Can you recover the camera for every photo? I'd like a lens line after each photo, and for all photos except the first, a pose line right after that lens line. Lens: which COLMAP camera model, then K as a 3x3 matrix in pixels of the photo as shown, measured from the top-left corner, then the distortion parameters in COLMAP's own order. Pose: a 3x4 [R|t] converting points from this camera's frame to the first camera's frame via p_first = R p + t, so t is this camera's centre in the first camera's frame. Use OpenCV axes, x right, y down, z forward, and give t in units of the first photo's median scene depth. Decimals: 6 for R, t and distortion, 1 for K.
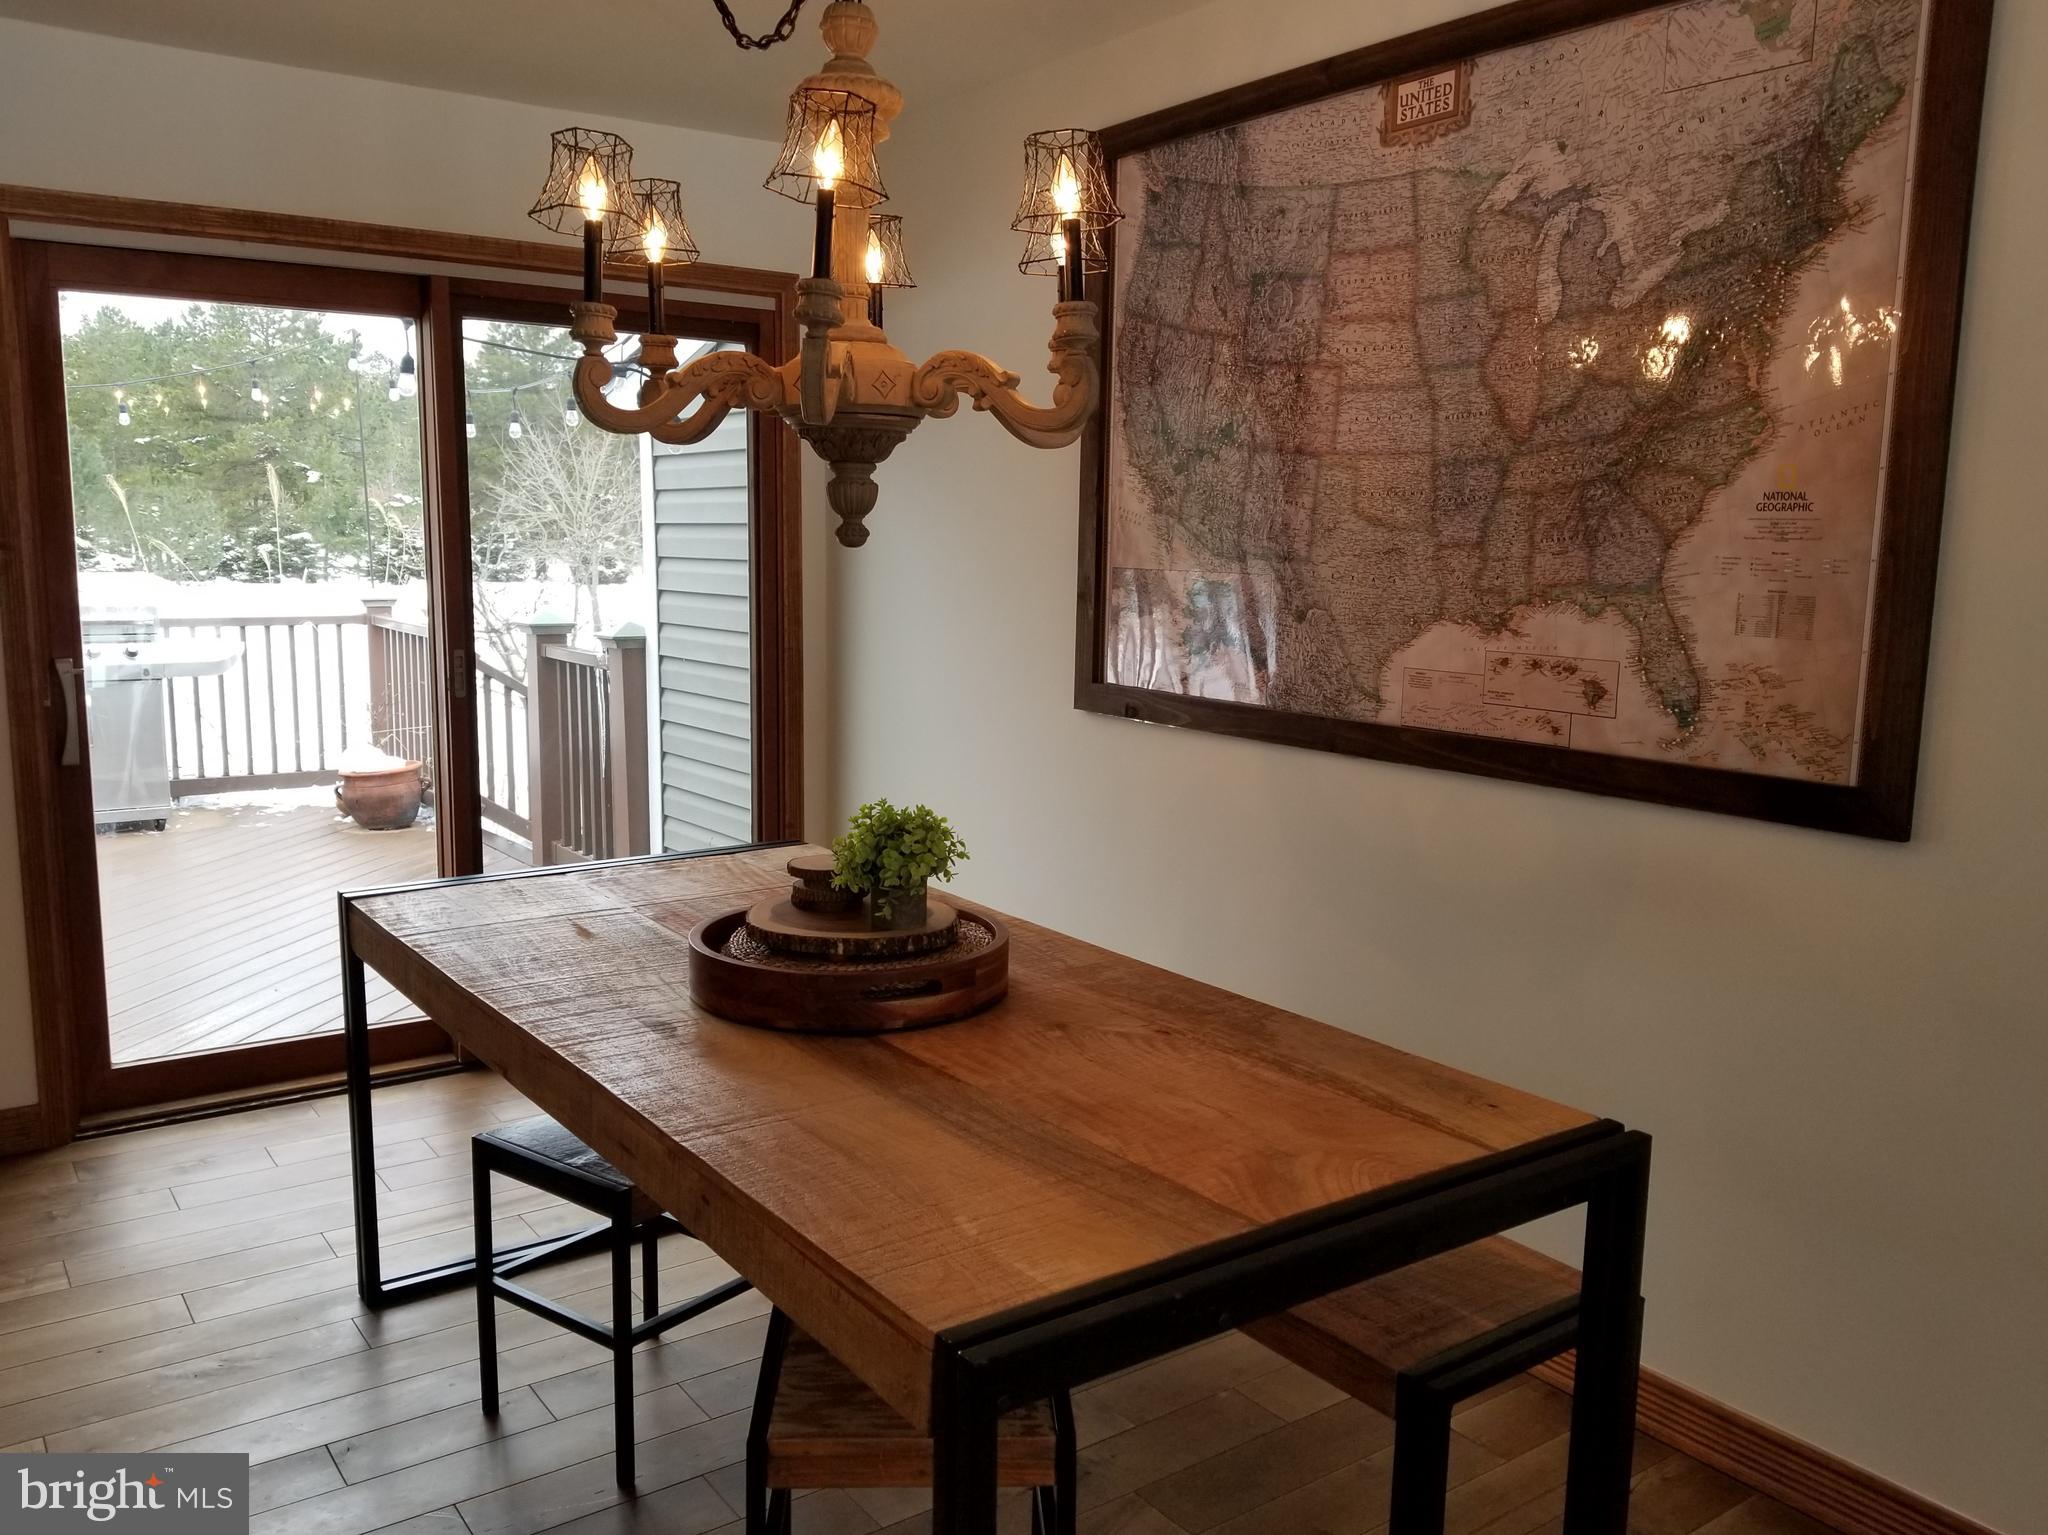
lens RADIAL K [[1590.0, 0, 1007.2], [0, 1590.0, 778.2], [0, 0, 1]] dist [0.073867, -0.113886]
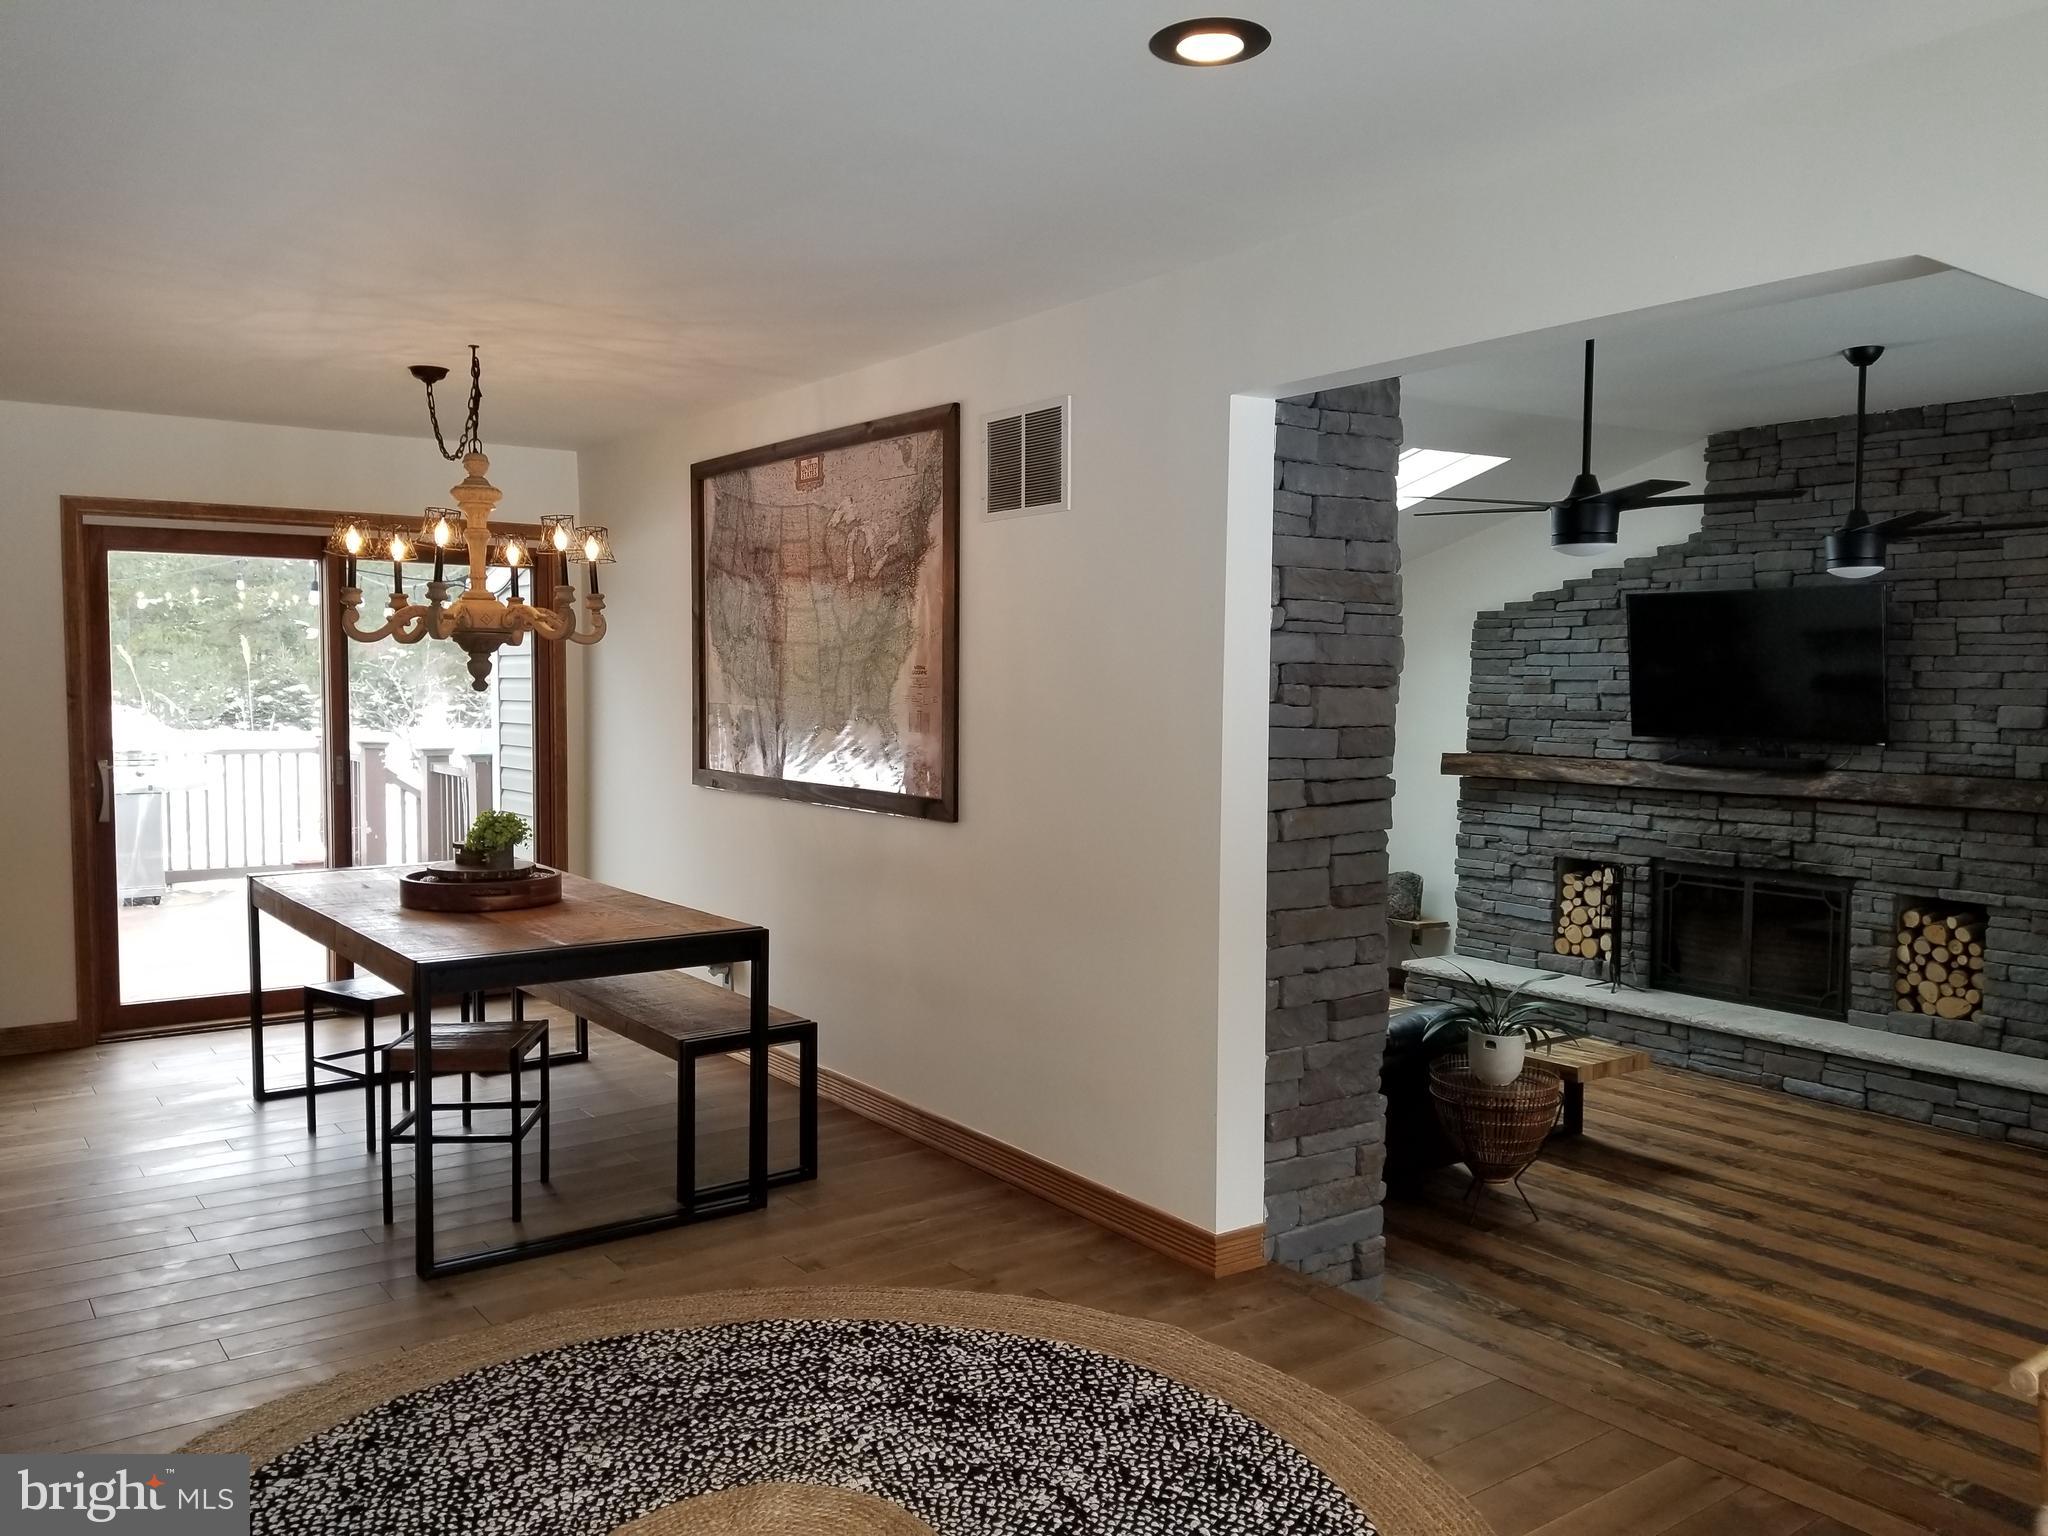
lens RADIAL K [[1590.0, 0, 1010.6], [0, 1590.0, 788.9], [0, 0, 1]] dist [0.073867, -0.113886]
pose [[0.999983, -0.005839, 0.000330, 0.399745], [0.005846, 0.996447, -0.084018, 0.111140], [0.000162, 0.084018, 0.996464, -0.742054]]
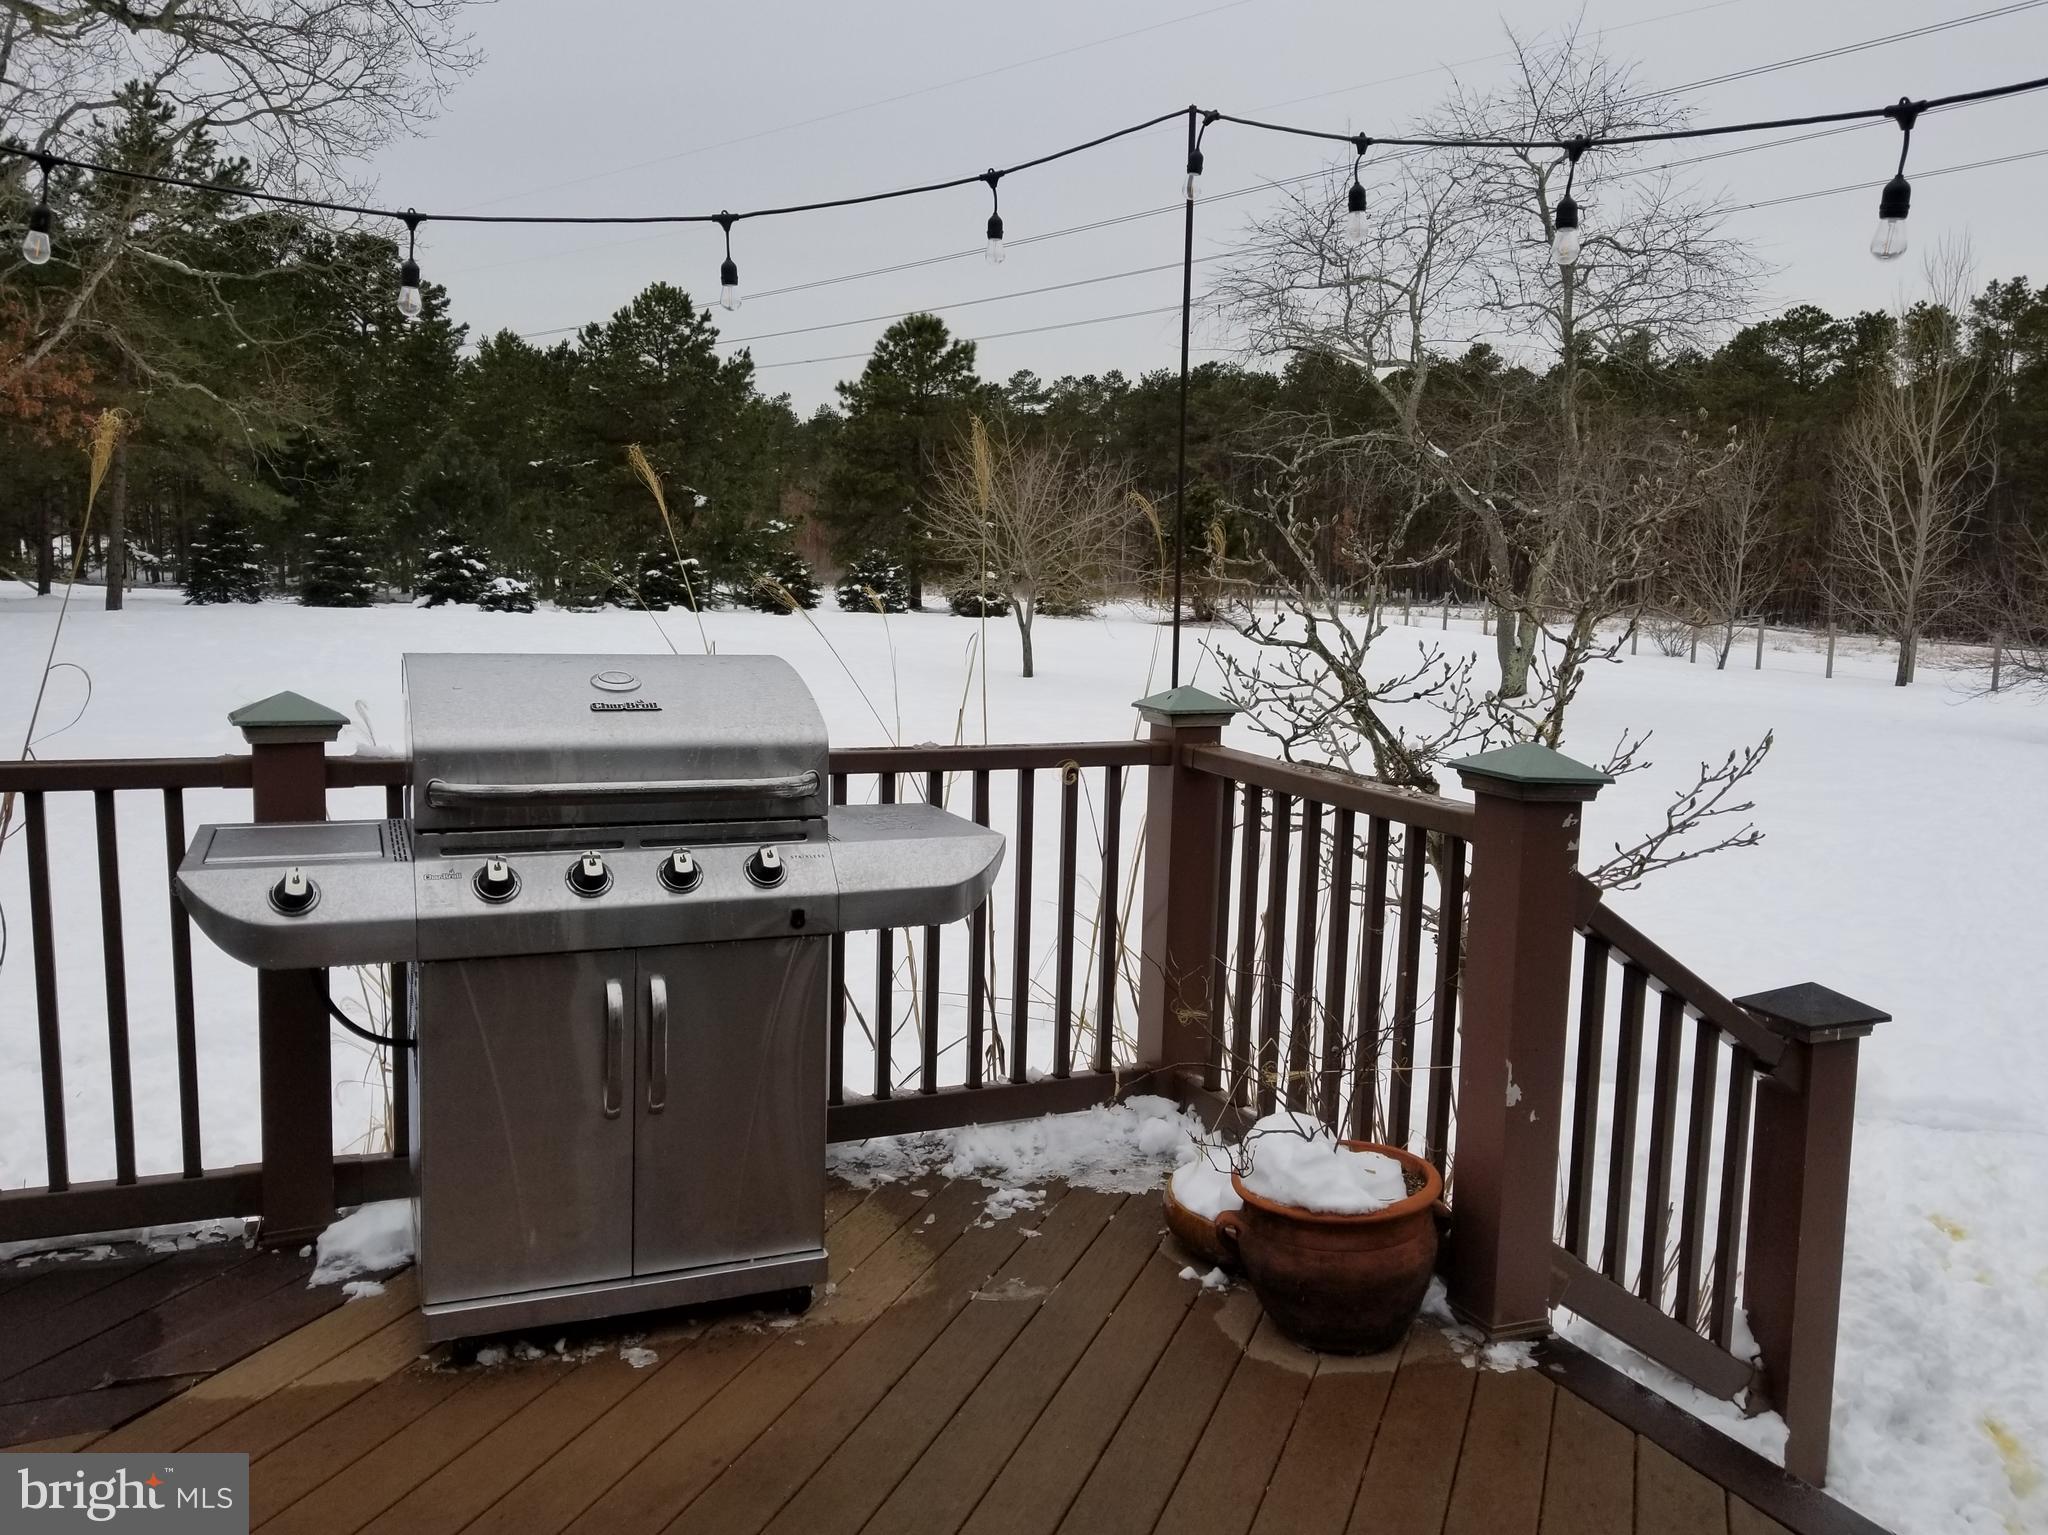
lens RADIAL K [[1668.9, 0, 1036.0], [0, 1668.9, 768.2], [0, 0, 1]] dist [0.041212, -0.073719]
pose [[0.981490, 0.038756, -0.187550, -0.444046], [-0.044527, 0.998652, -0.026660, -0.108575], [0.186264, 0.034517, 0.981893, 0.657021]]
